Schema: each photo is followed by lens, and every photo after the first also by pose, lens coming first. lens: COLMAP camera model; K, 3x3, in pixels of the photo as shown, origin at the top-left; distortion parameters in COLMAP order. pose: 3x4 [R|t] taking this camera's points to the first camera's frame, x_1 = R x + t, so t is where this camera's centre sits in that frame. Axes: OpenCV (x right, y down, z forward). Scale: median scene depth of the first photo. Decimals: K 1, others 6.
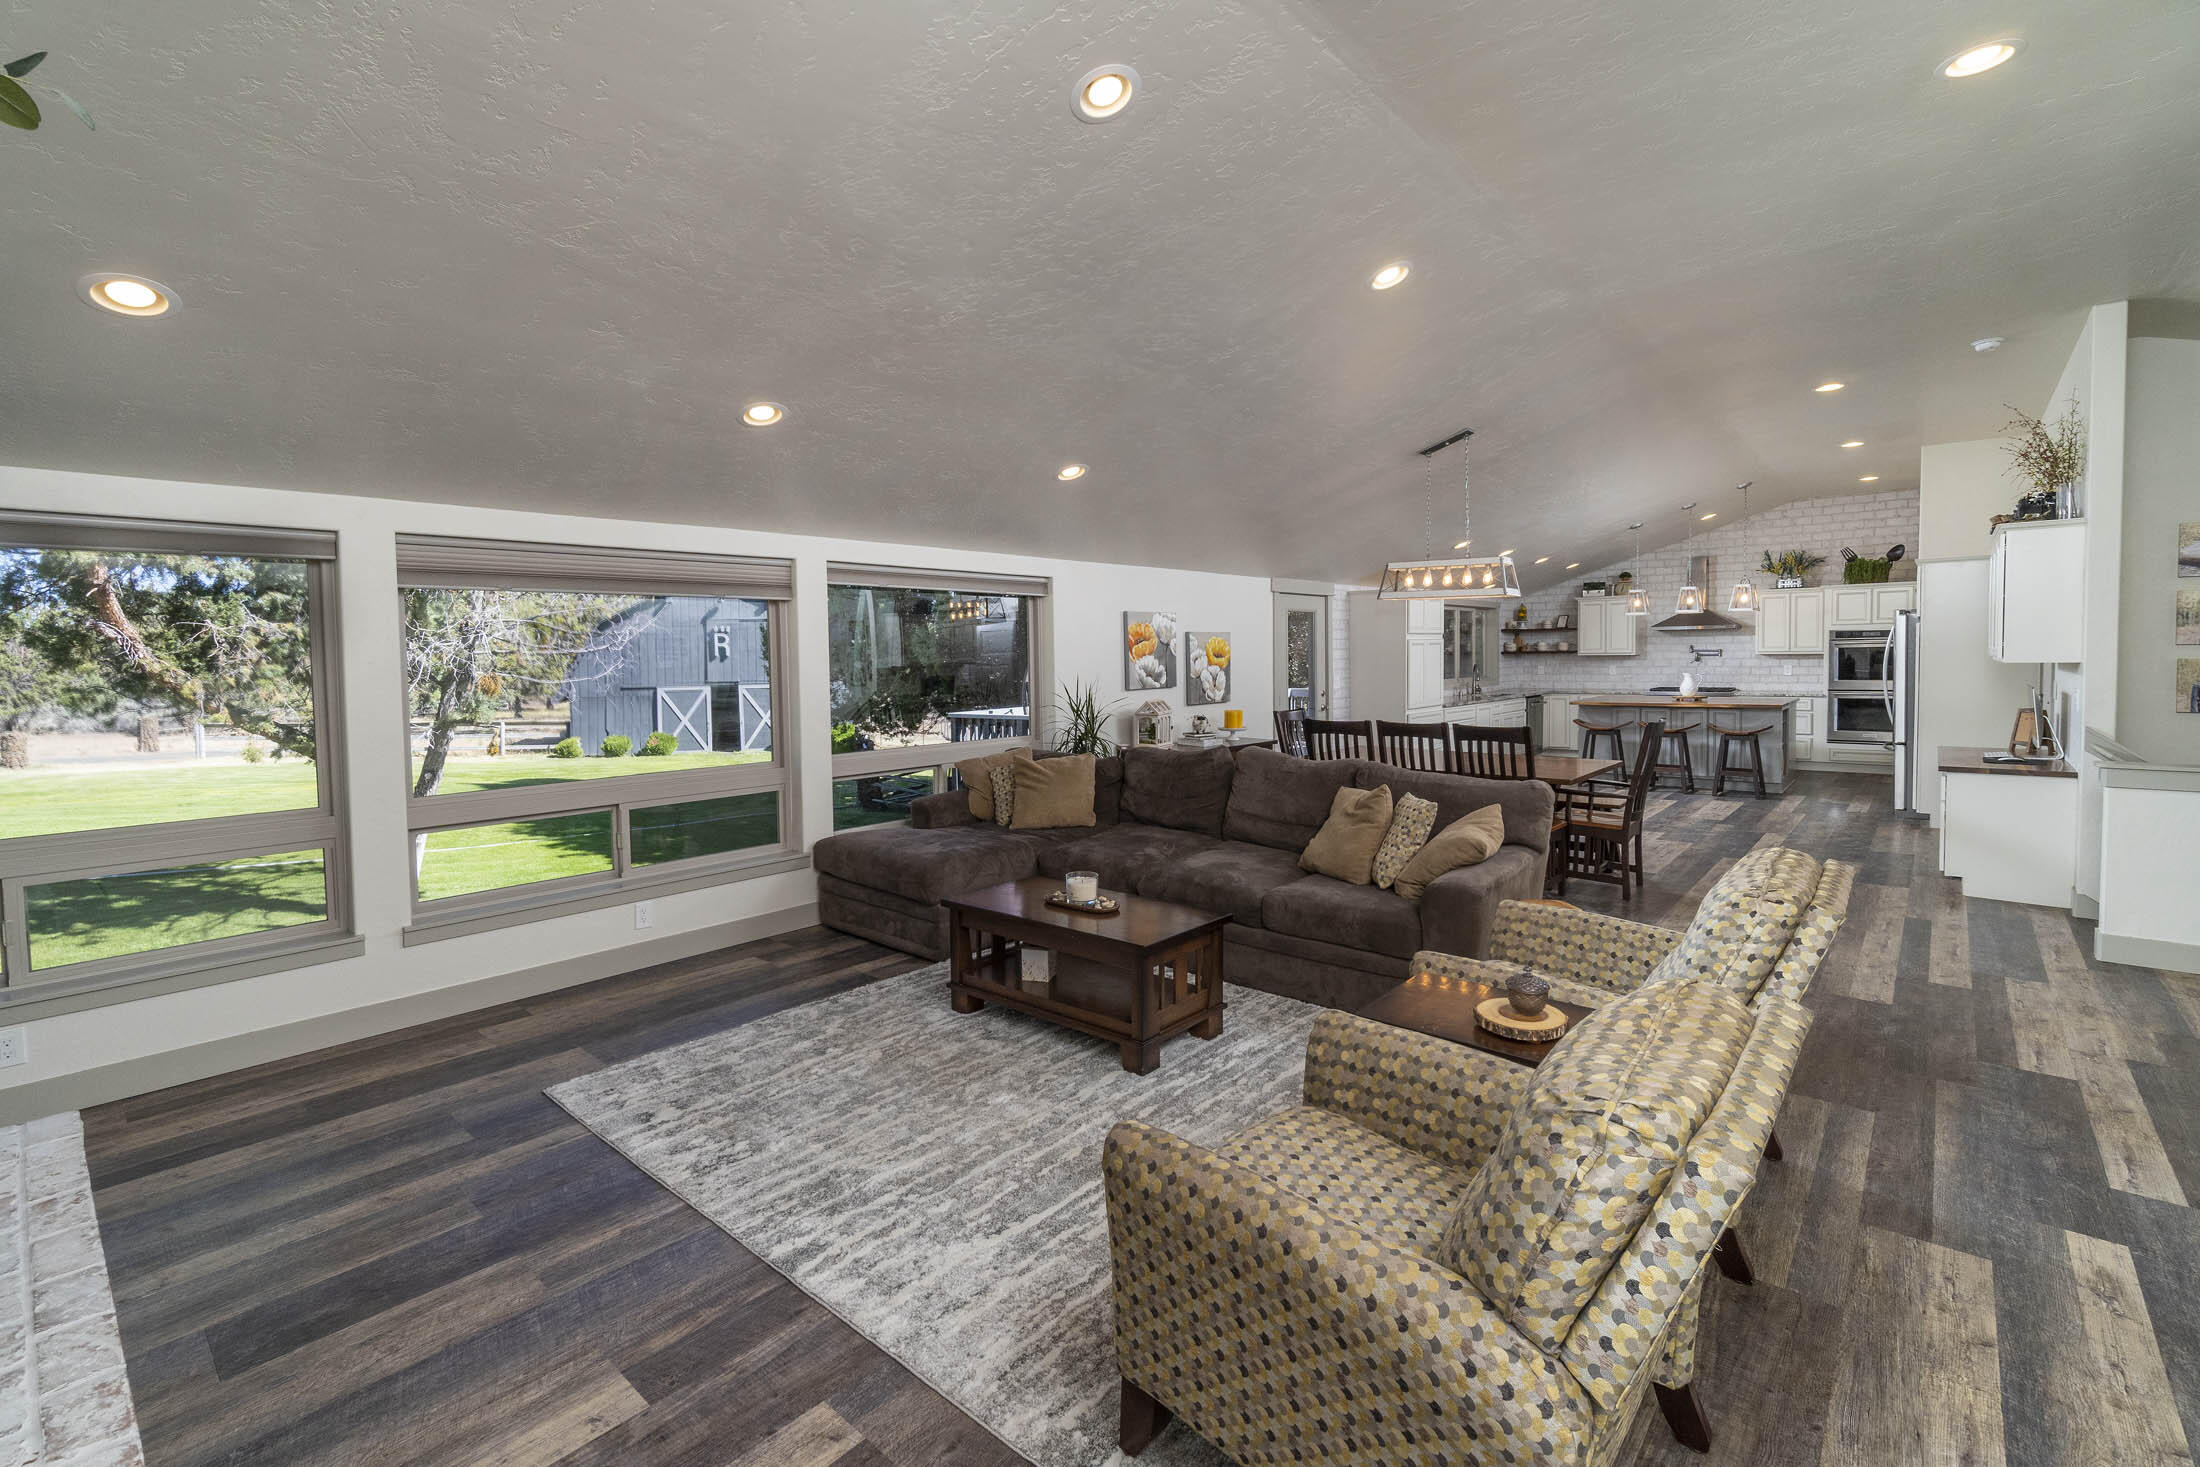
lens RADIAL K [[964.9, 0, 1036.6], [0, 964.9, 697.3], [0, 0, 1]] dist [-0.003154, -0.000412]
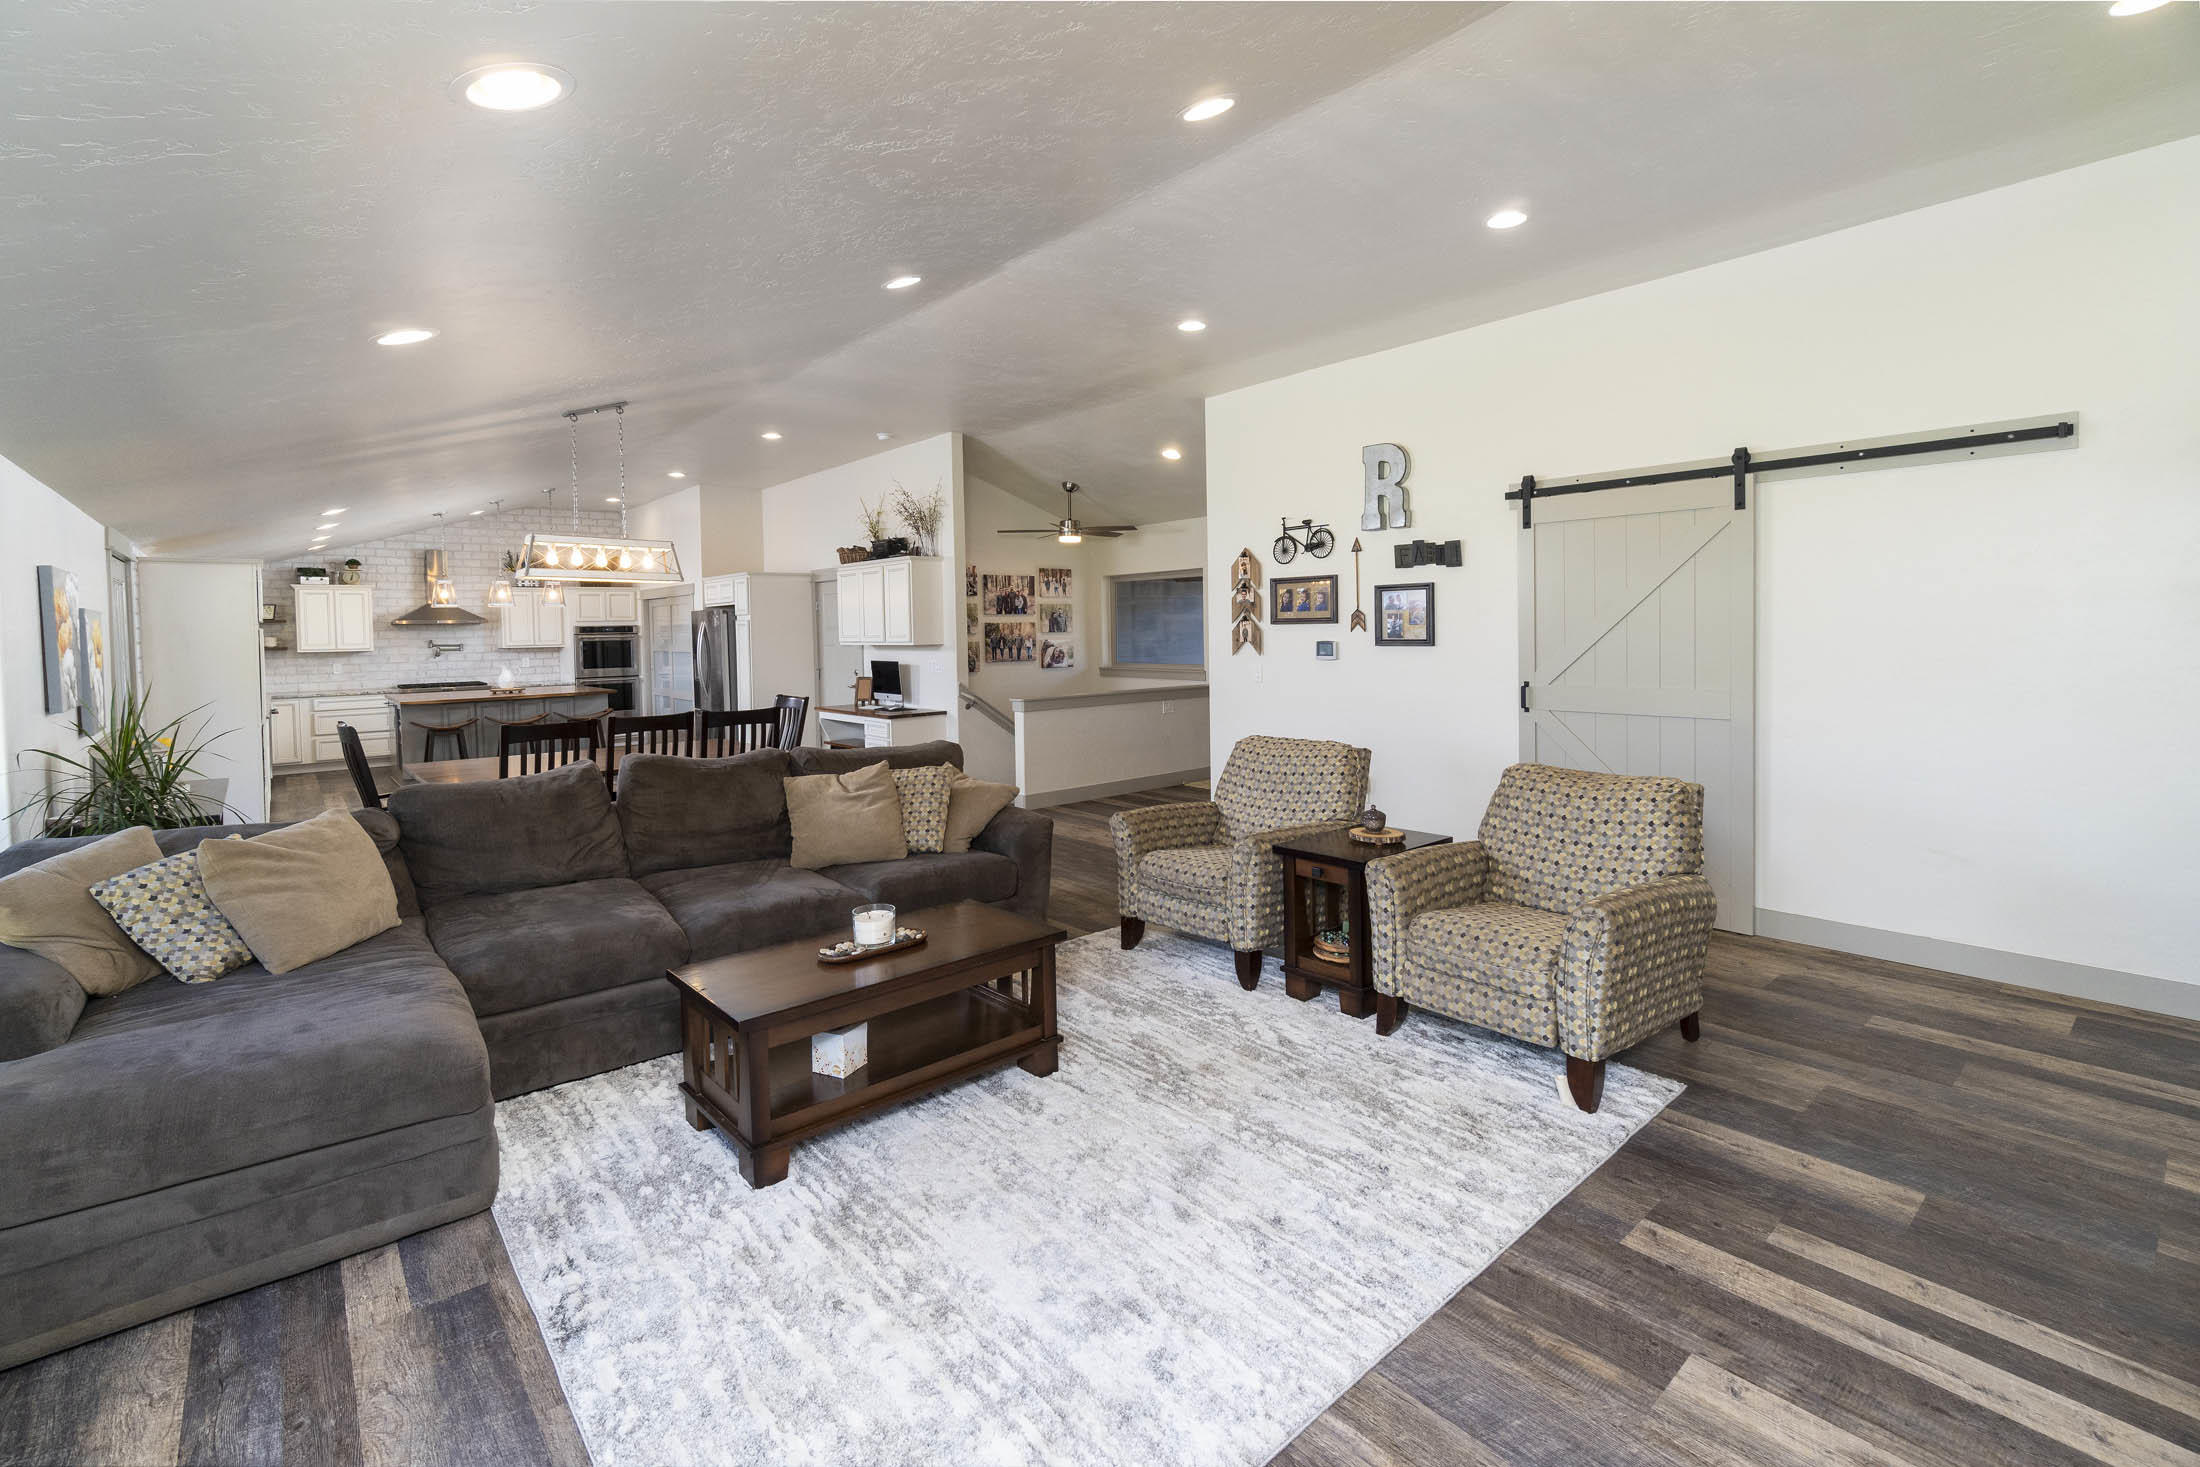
lens RADIAL K [[964.9, 0, 1092.3], [0, 964.9, 709.6], [0, 0, 1]] dist [-0.003154, -0.000412]
pose [[0.118942, -0.071310, 0.990337, -0.706232], [0.059922, 0.996115, 0.064530, -0.020851], [-0.991091, 0.051667, 0.122753, 0.723368]]
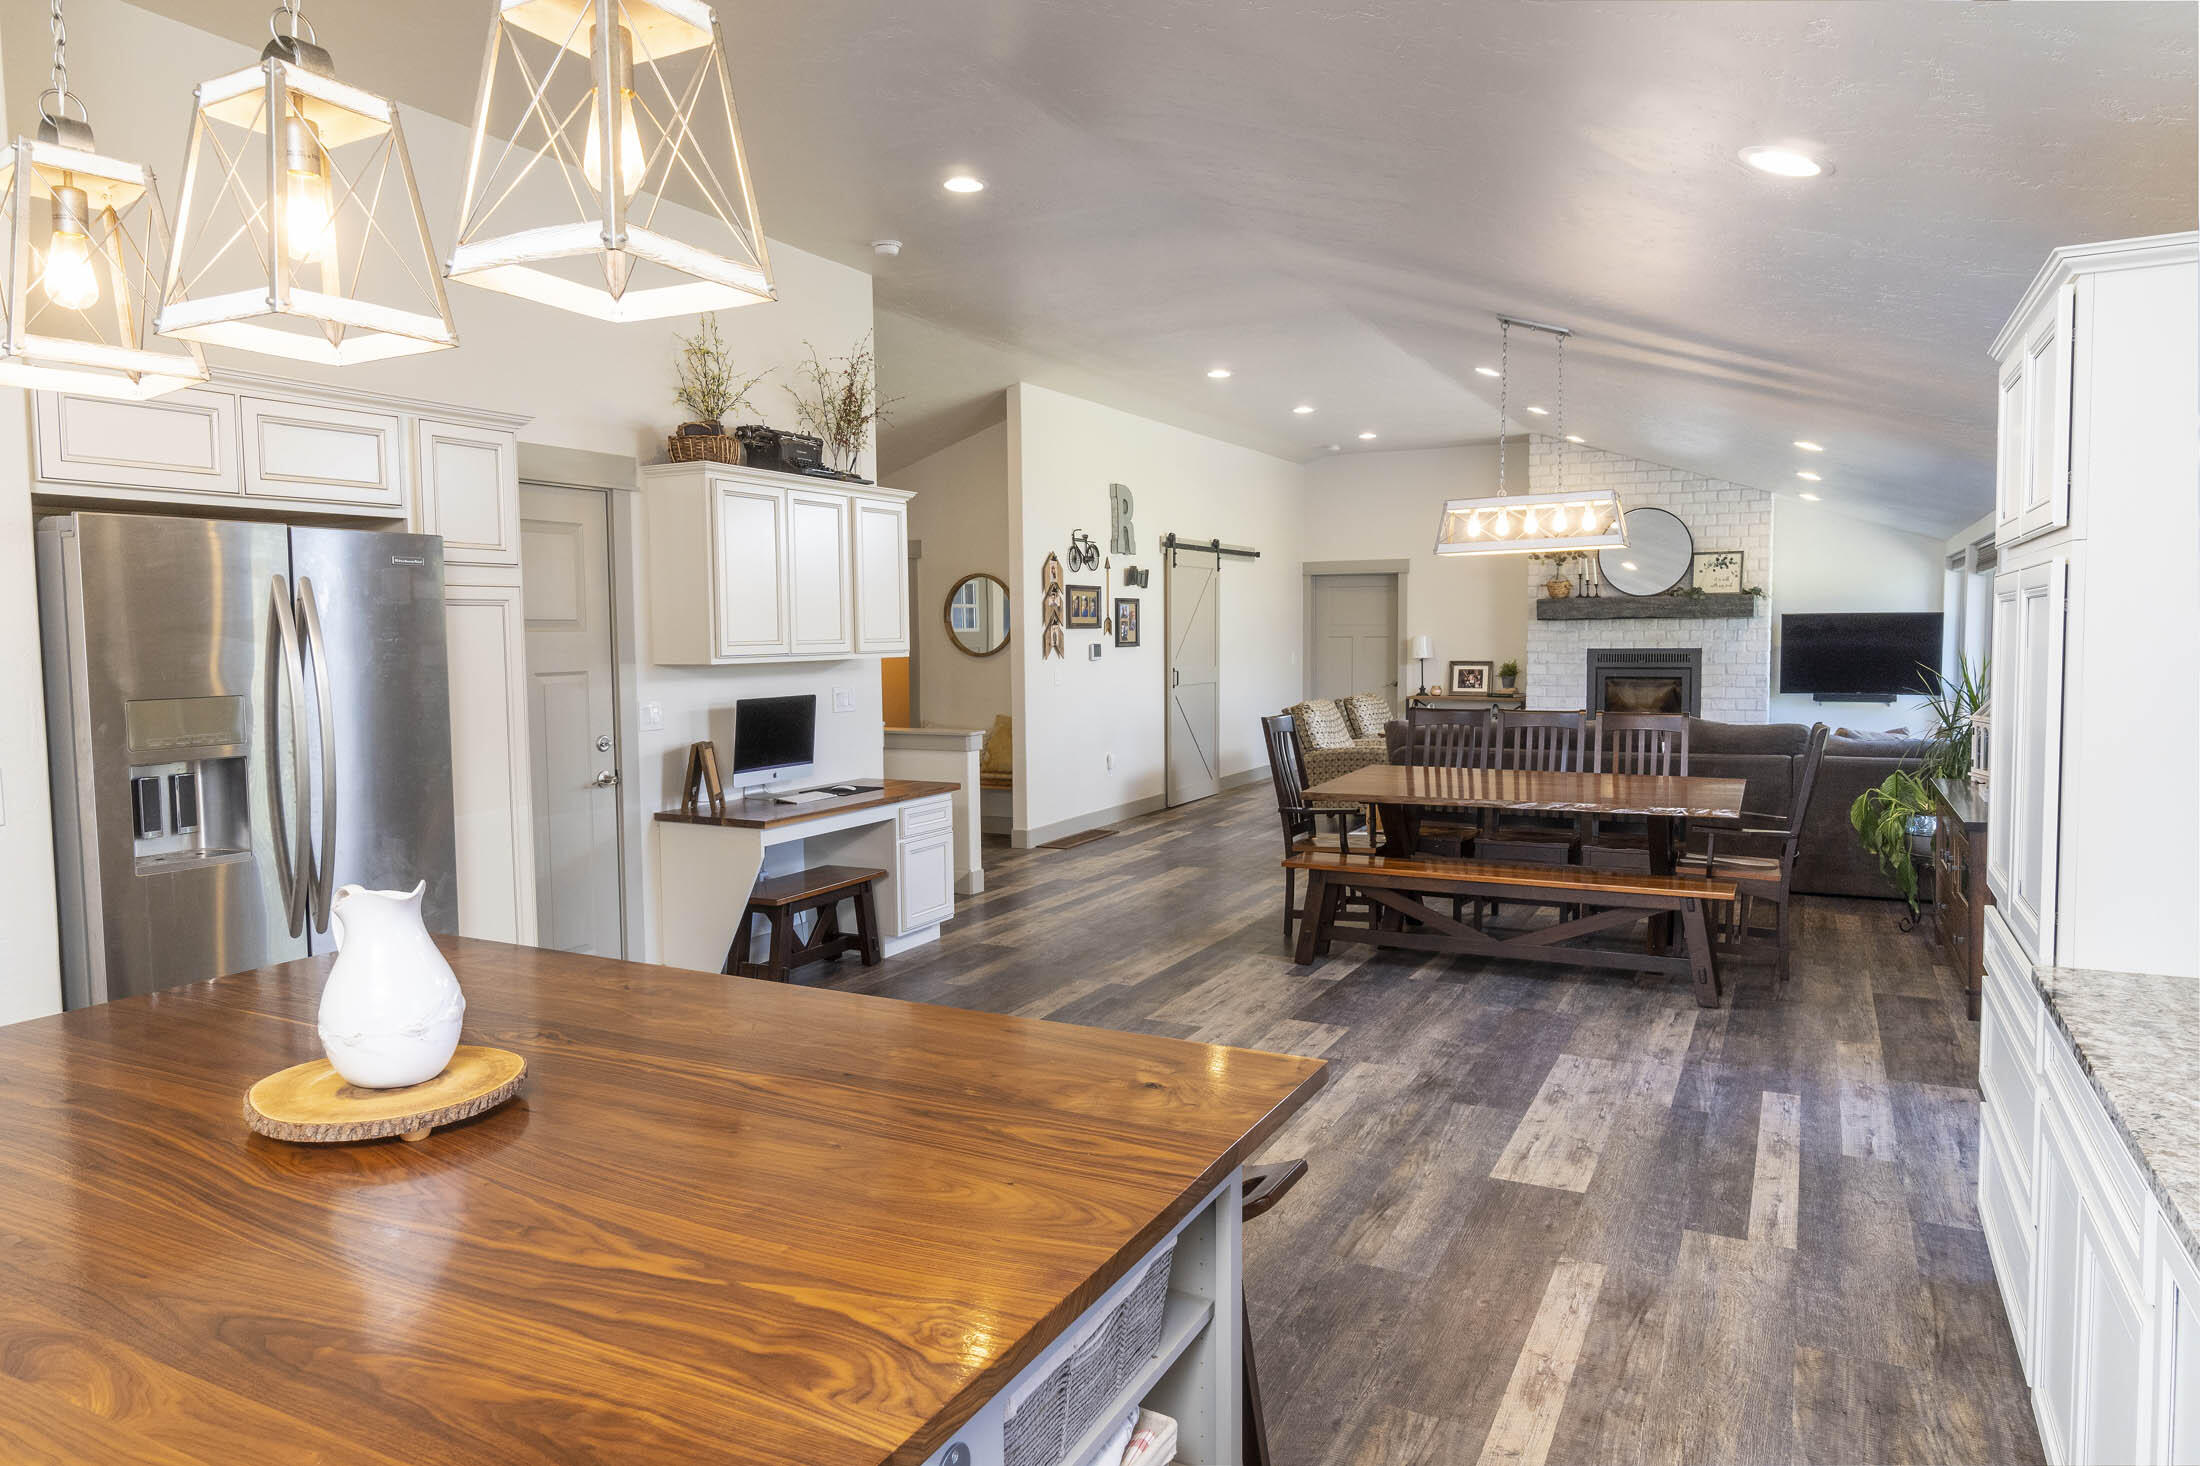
lens RADIAL K [[1383.2, 0, 1098.0], [0, 1383.2, 733.7], [0, 0, 1]] dist [0.004249, 0.000046]
pose [[-0.955715, 0.046787, -0.290551, 1.607098], [0.009790, 0.991790, 0.127504, -0.166839], [0.294131, 0.119013, -0.948326, 2.940860]]
